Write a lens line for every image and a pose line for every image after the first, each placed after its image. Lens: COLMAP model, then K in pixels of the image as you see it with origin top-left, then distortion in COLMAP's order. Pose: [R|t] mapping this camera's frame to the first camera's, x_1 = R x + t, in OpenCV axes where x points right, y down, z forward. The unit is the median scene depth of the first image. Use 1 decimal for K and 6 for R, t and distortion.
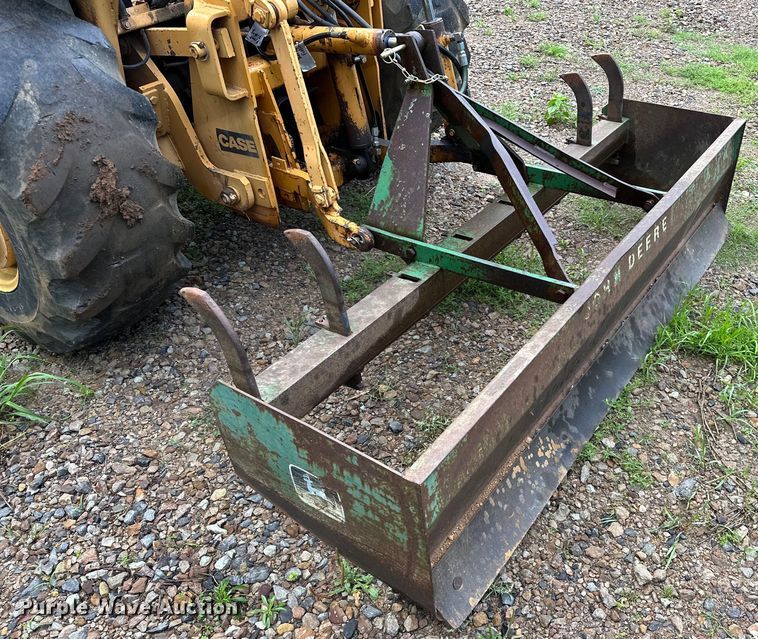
lens RADIAL K [[627.5, 0, 411.7], [0, 627.5, 281.6], [0, 0, 1]] dist [0.028390, -0.093357]
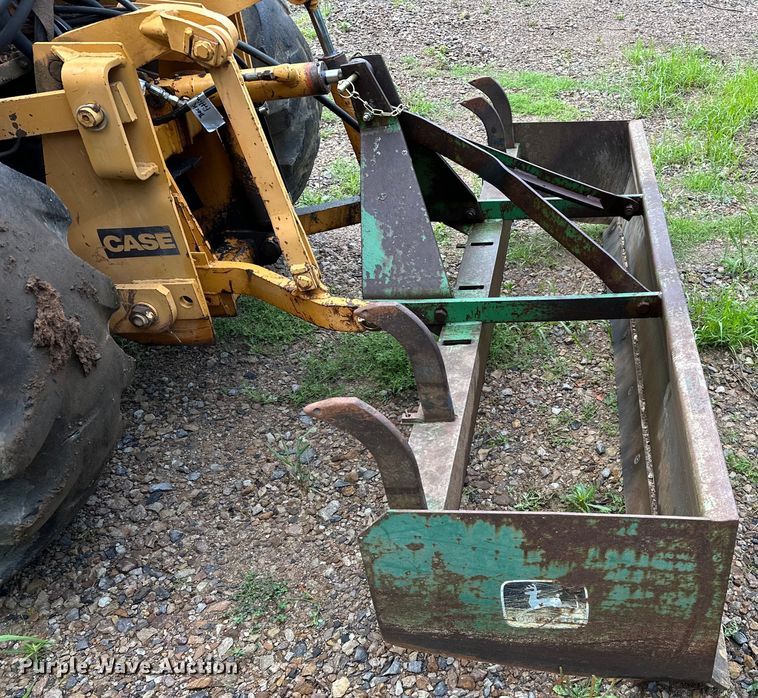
lens RADIAL K [[728.6, 0, 429.9], [0, 728.6, 353.5], [0, 0, 1]] dist [0.008035, -0.017219]
pose [[0.885713, -0.265504, 0.380814, -0.380764], [0.283112, 0.959033, 0.010167, -0.010904], [-0.367913, 0.098808, 0.924596, 0.122786]]
